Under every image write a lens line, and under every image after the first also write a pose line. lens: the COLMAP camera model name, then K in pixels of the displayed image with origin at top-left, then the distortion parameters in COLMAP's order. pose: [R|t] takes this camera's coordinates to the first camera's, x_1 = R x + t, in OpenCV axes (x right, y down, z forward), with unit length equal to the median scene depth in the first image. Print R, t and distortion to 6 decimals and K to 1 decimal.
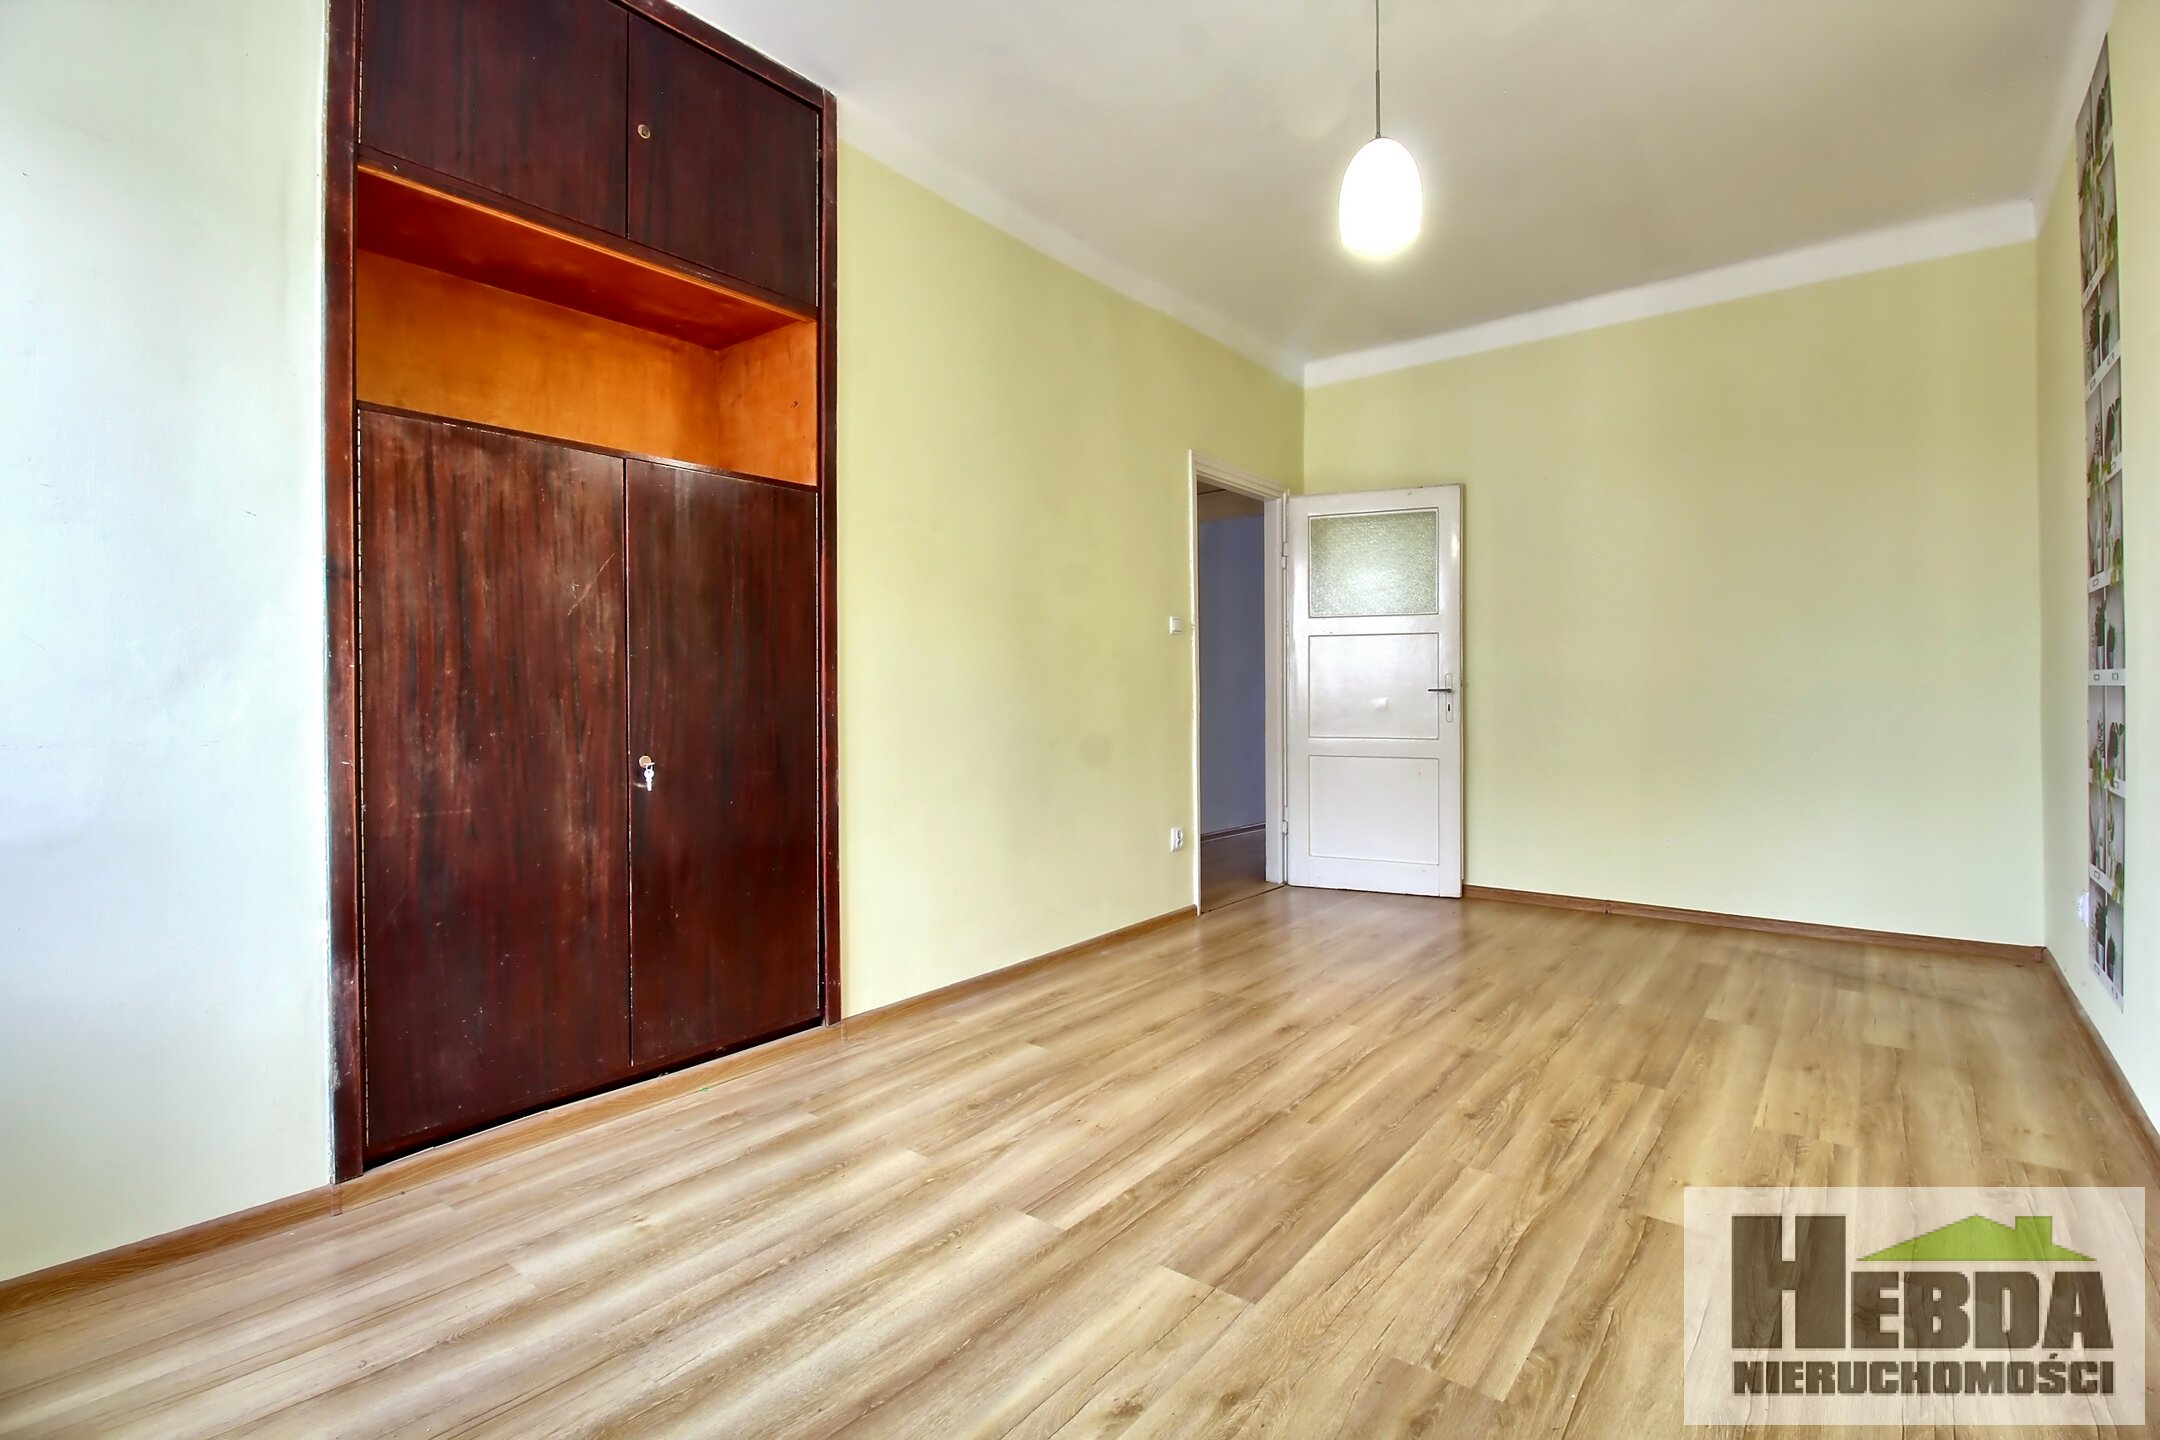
lens RADIAL K [[998.5, 0, 1083.6], [0, 998.5, 699.3], [0, 0, 1]] dist [0.003996, -0.015770]
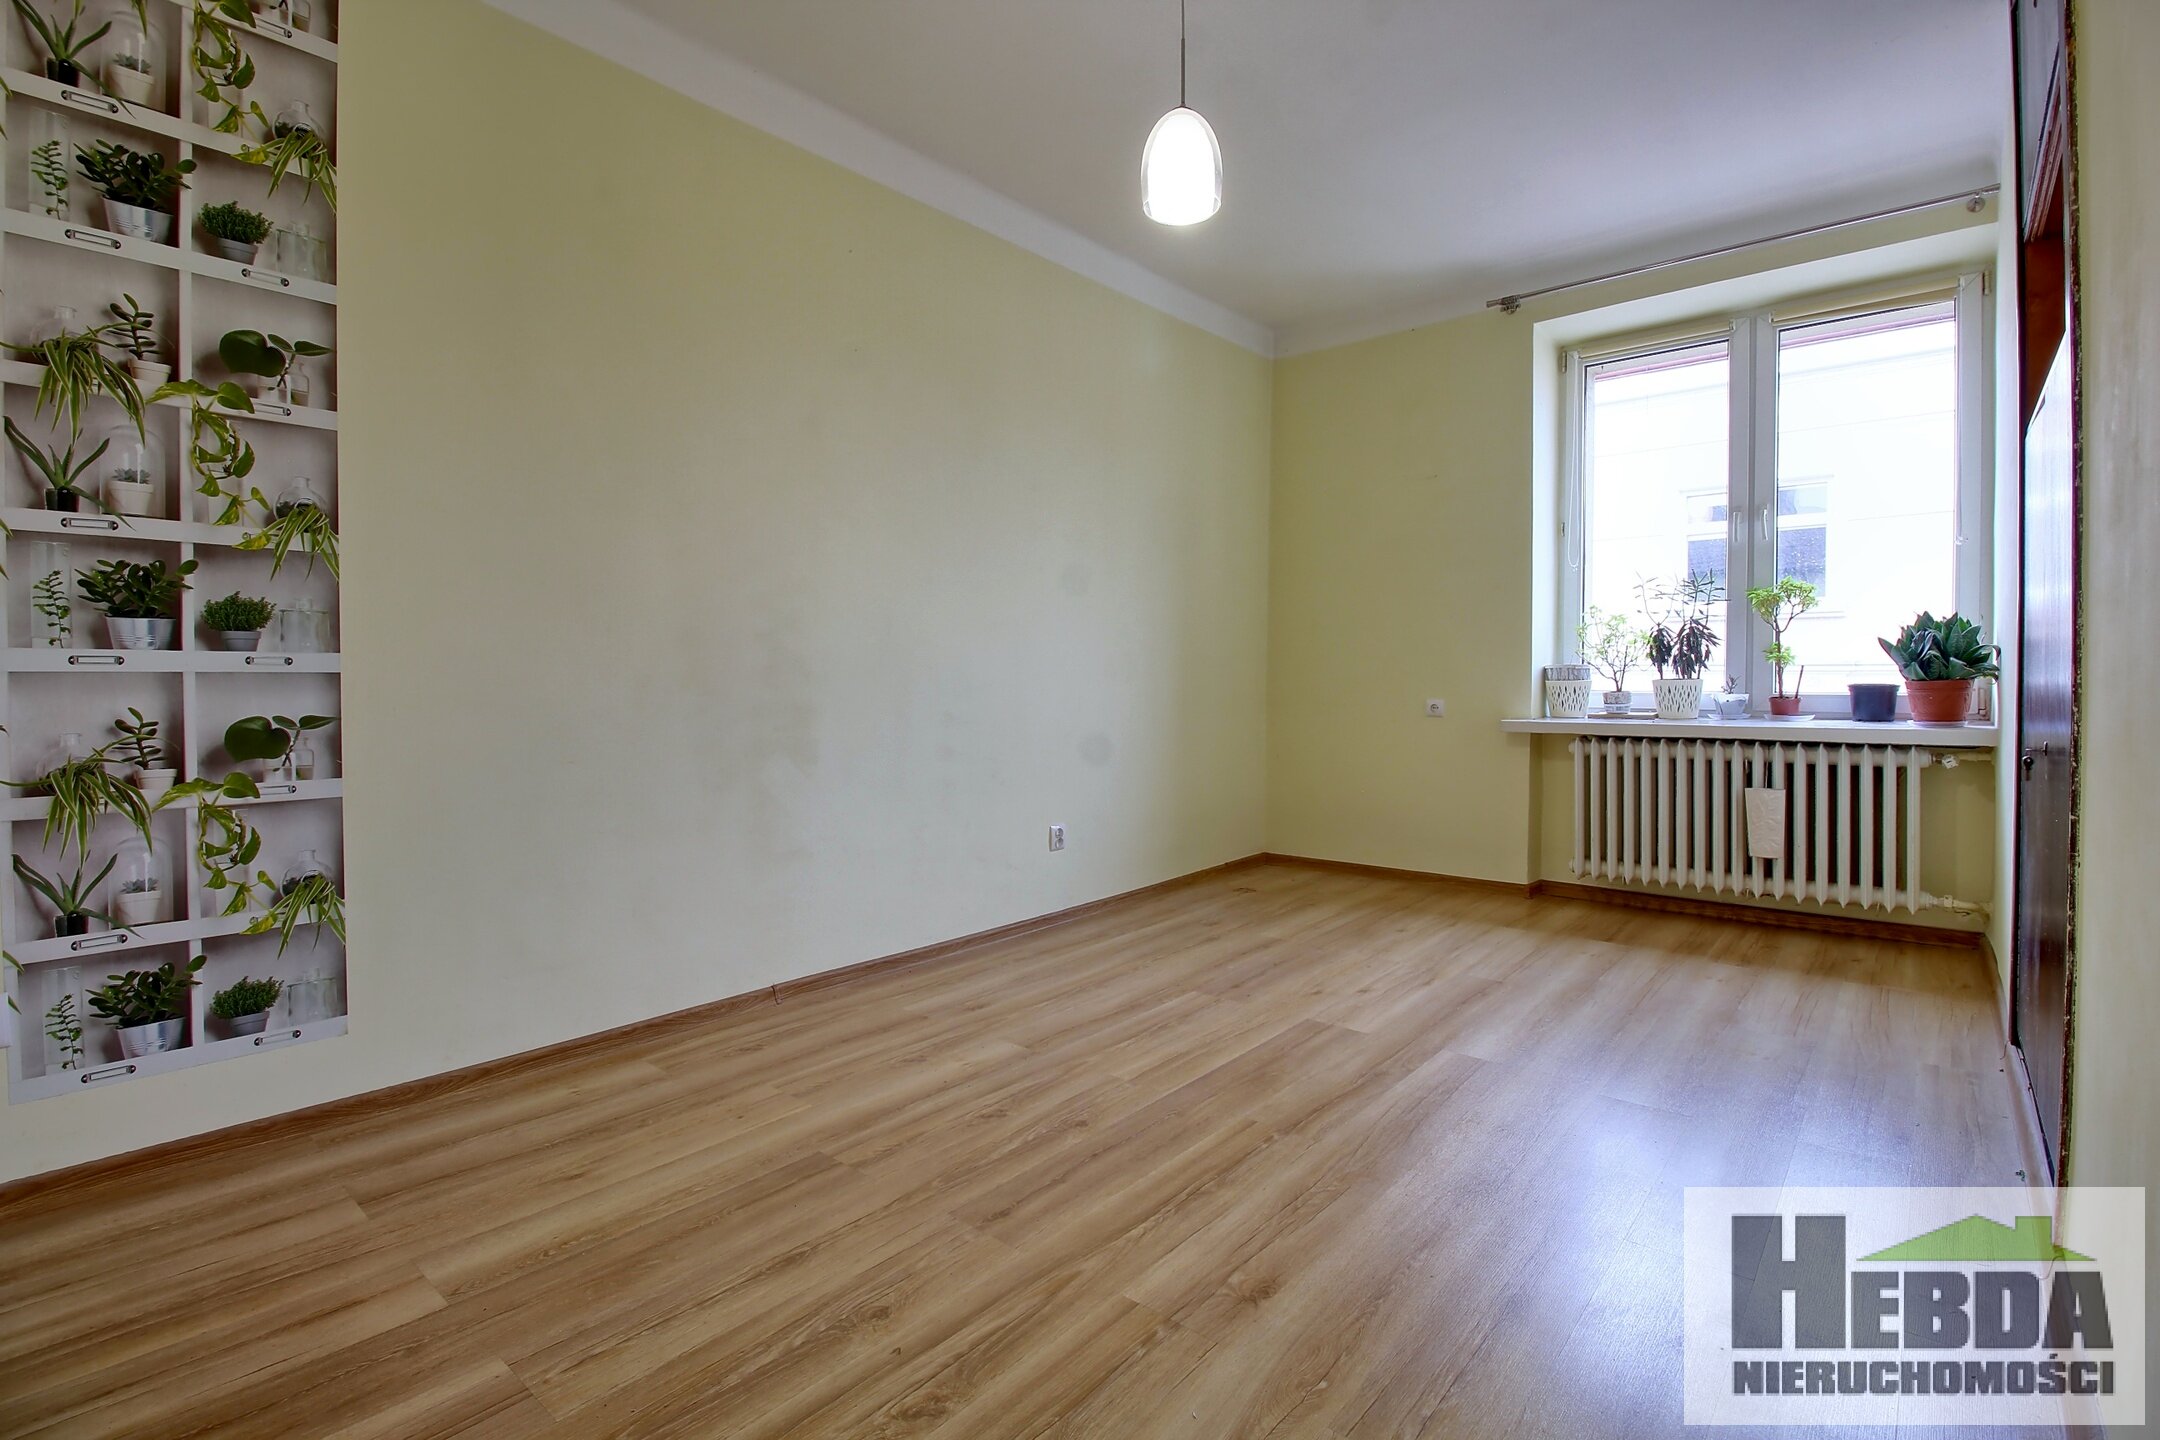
lens RADIAL K [[998.5, 0, 1083.6], [0, 998.5, 699.3], [0, 0, 1]] dist [0.003996, -0.015770]
pose [[-0.999319, 0.007243, 0.036187, 0.322234], [0.008410, 0.999446, 0.032209, -0.011847], [-0.035933, 0.032491, -0.998826, 1.780201]]
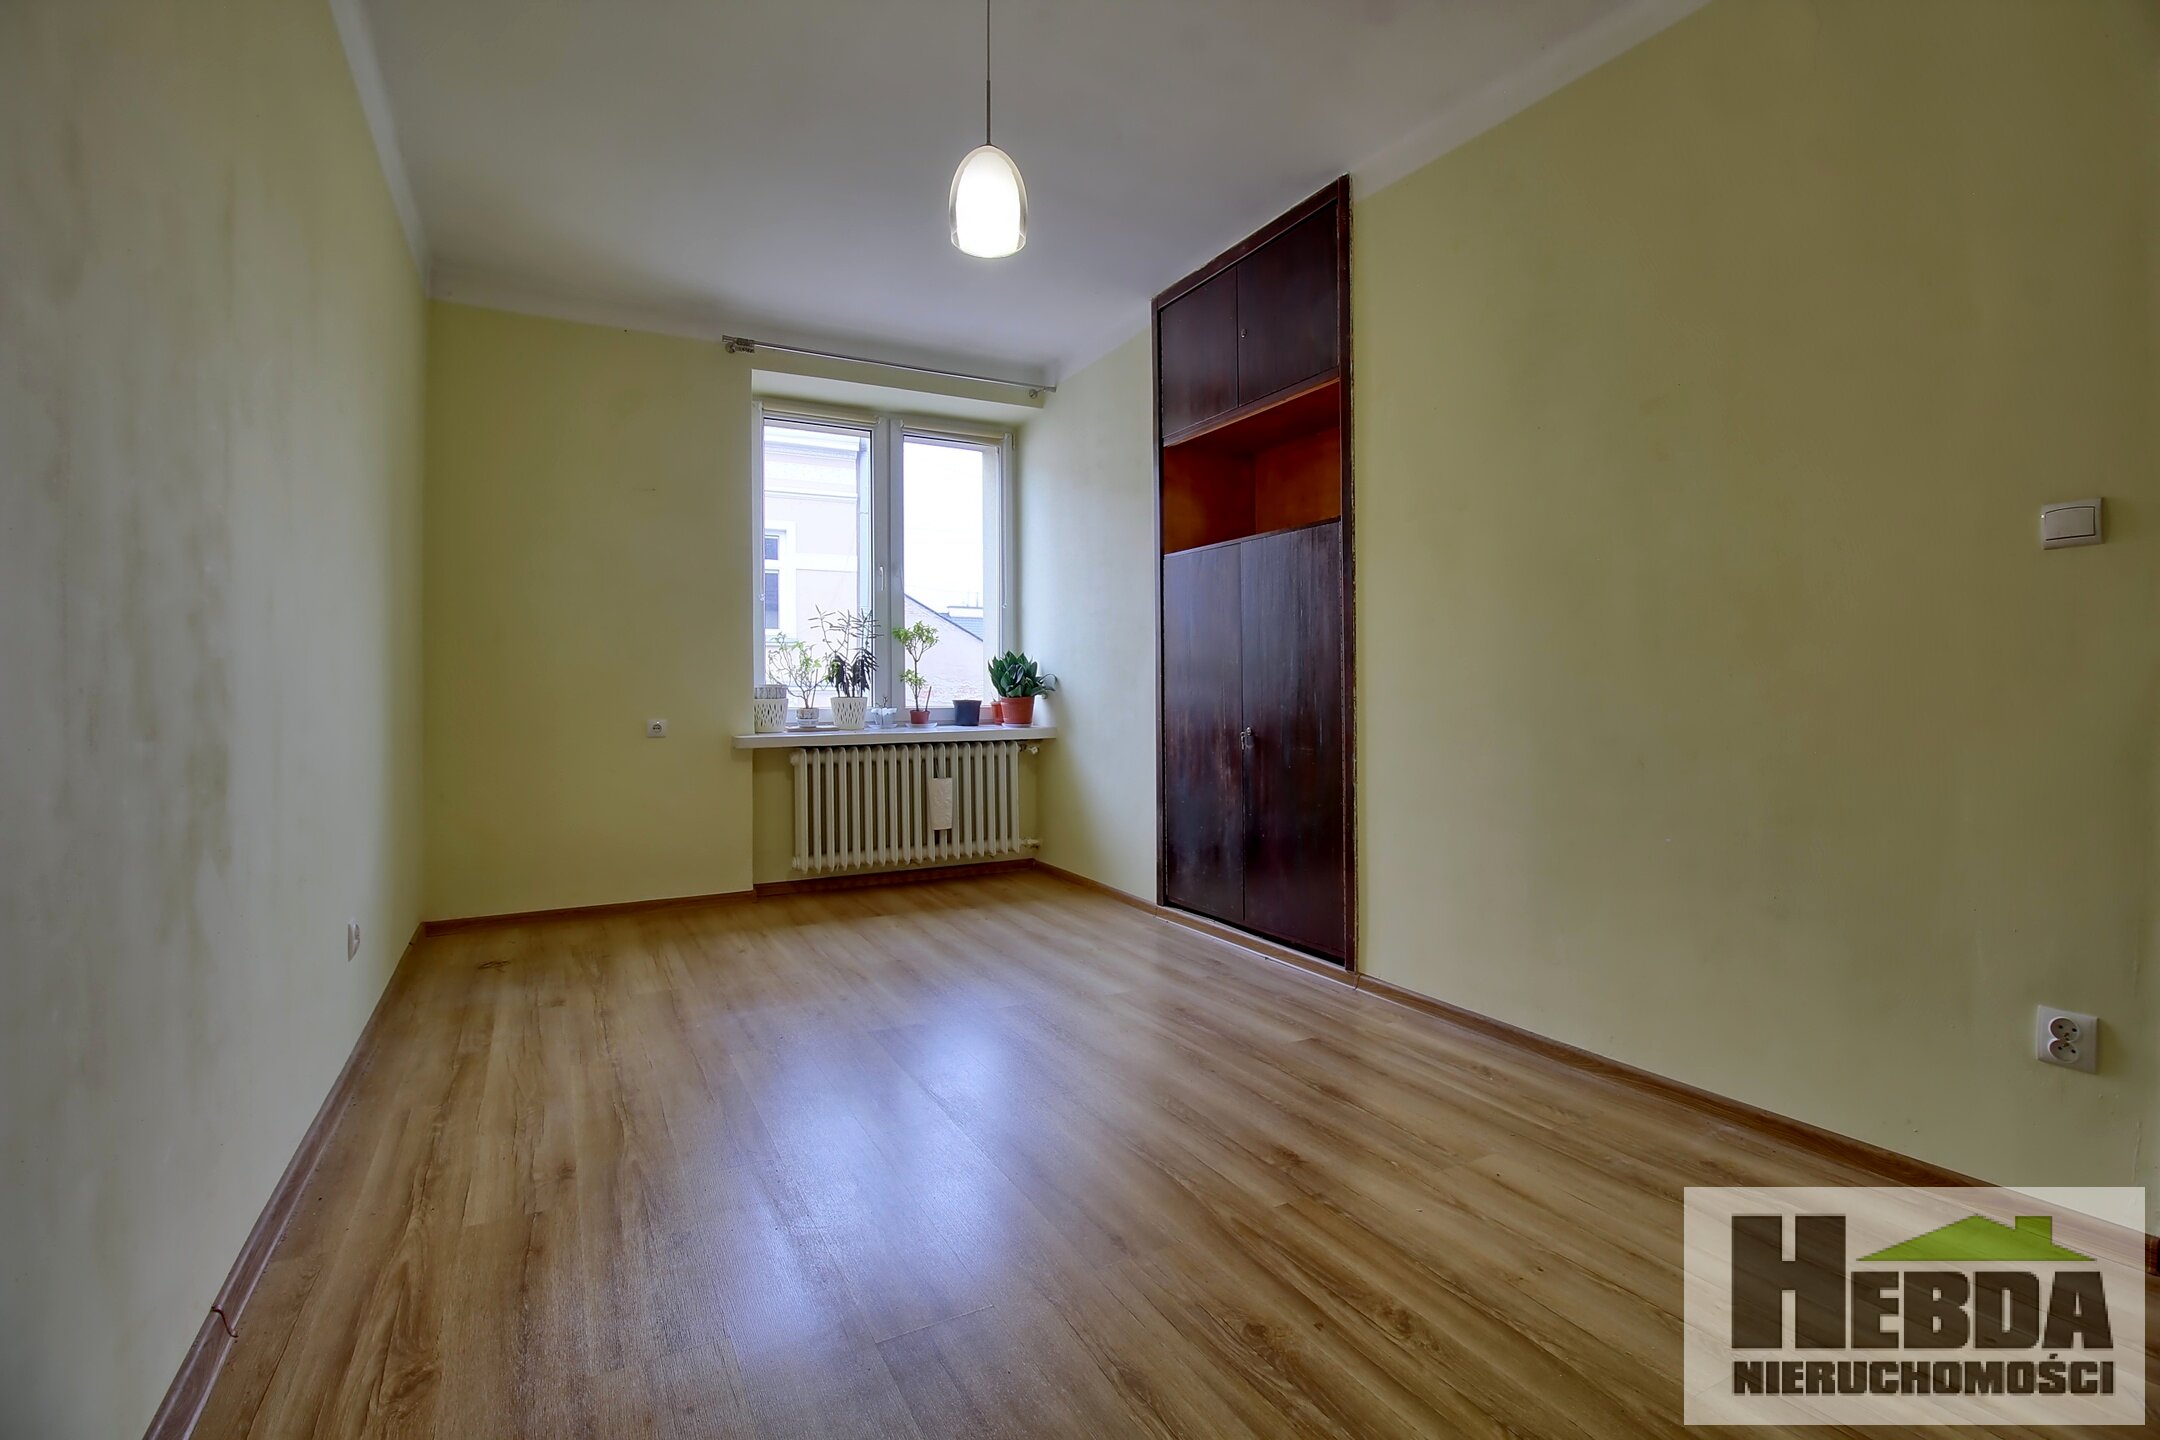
lens RADIAL K [[998.5, 0, 1083.6], [0, 998.5, 699.3], [0, 0, 1]] dist [0.003996, -0.015770]
pose [[-0.397693, 0.014717, -0.917401, 1.066428], [-0.001025, 0.999864, 0.016484, -0.013631], [0.917518, 0.007496, -0.397623, 1.330609]]
